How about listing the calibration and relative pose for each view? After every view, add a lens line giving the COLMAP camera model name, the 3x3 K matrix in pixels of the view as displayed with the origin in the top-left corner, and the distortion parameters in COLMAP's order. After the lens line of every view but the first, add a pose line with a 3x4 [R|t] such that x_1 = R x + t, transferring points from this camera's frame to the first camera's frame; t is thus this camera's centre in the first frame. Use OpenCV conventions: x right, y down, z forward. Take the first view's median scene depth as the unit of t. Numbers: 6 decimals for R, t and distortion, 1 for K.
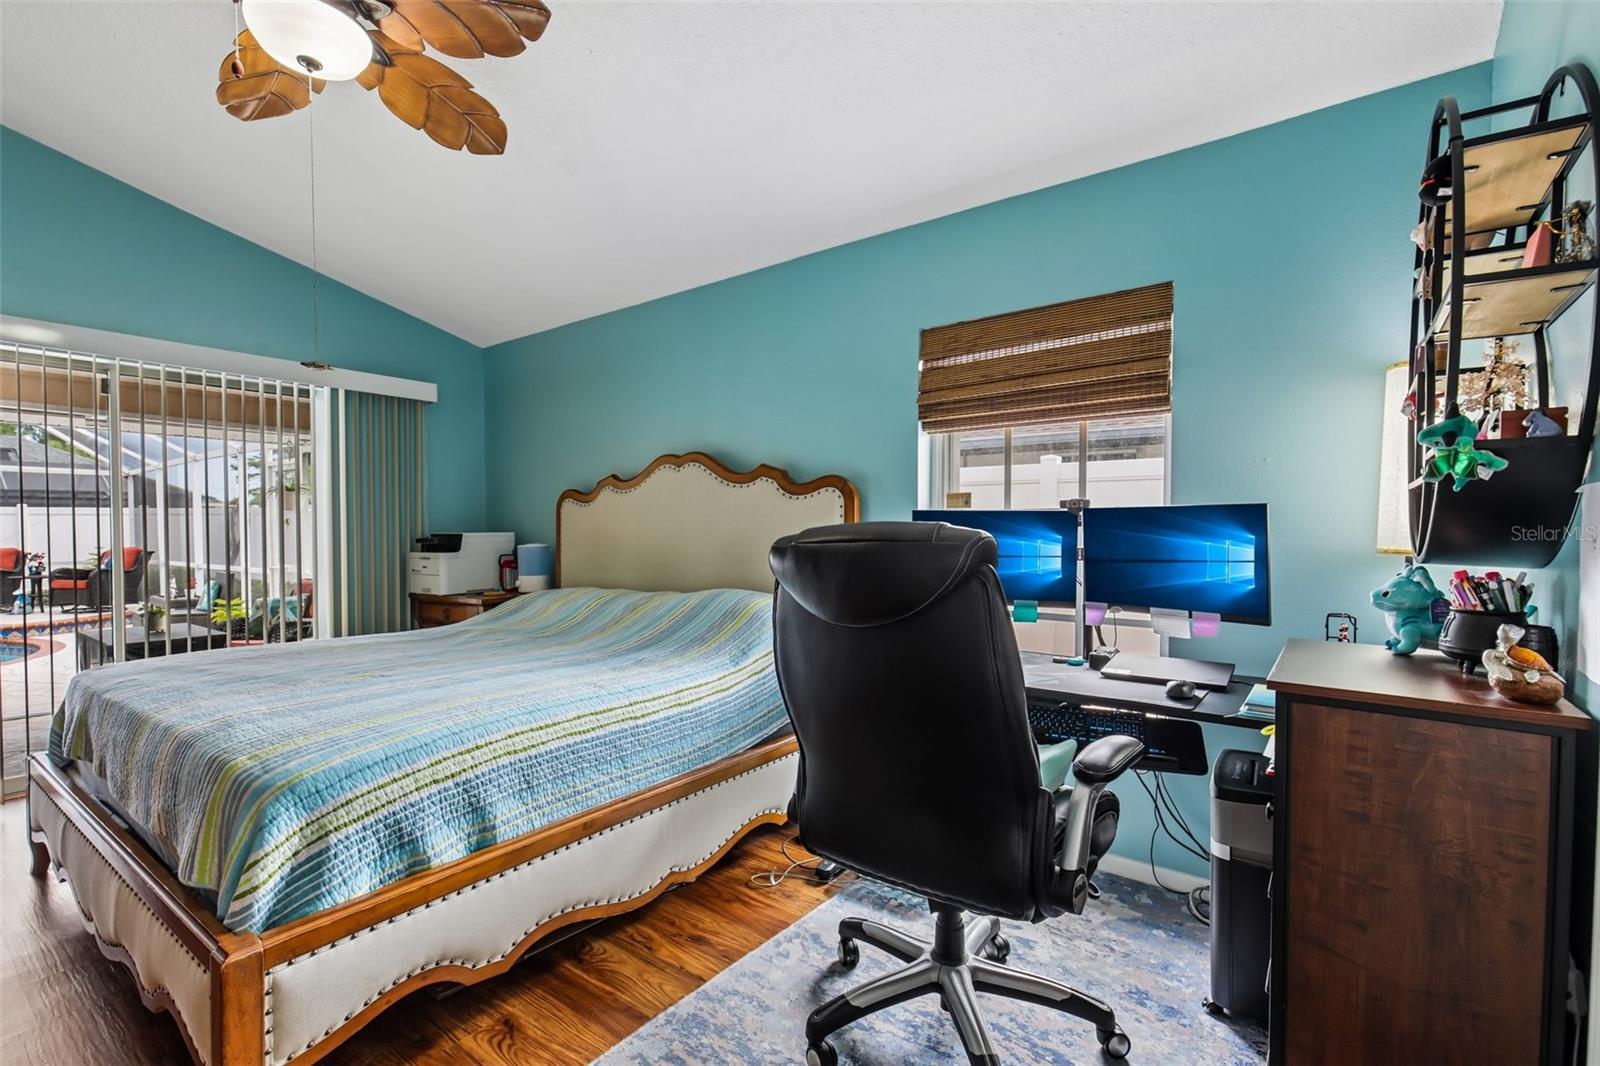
lens RADIAL K [[716.2, 0, 797.9], [0, 716.2, 540.9], [0, 0, 1]] dist [0.020082, -0.003158]
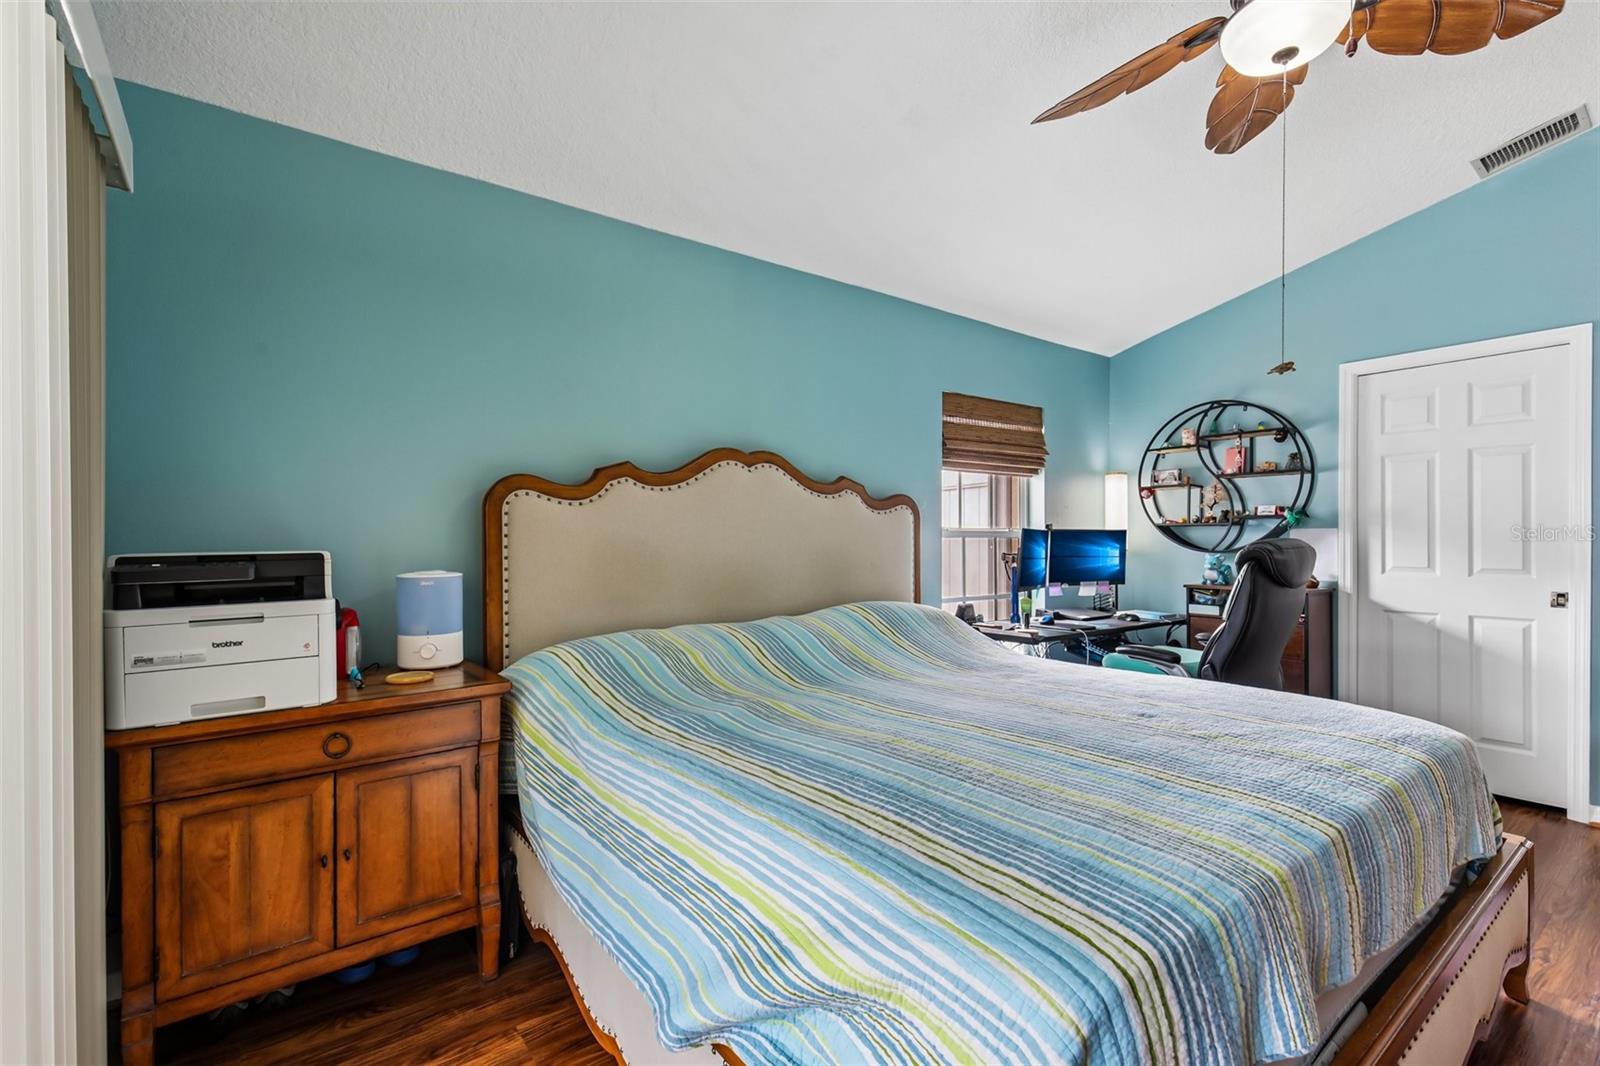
lens RADIAL K [[716.2, 0, 797.5], [0, 716.2, 533.4], [0, 0, 1]] dist [0.020082, -0.003158]
pose [[0.275966, -0.001950, 0.961165, -1.231597], [0.002986, 0.999995, 0.001172, -0.033389], [-0.961163, 0.002547, 0.275971, 0.932814]]
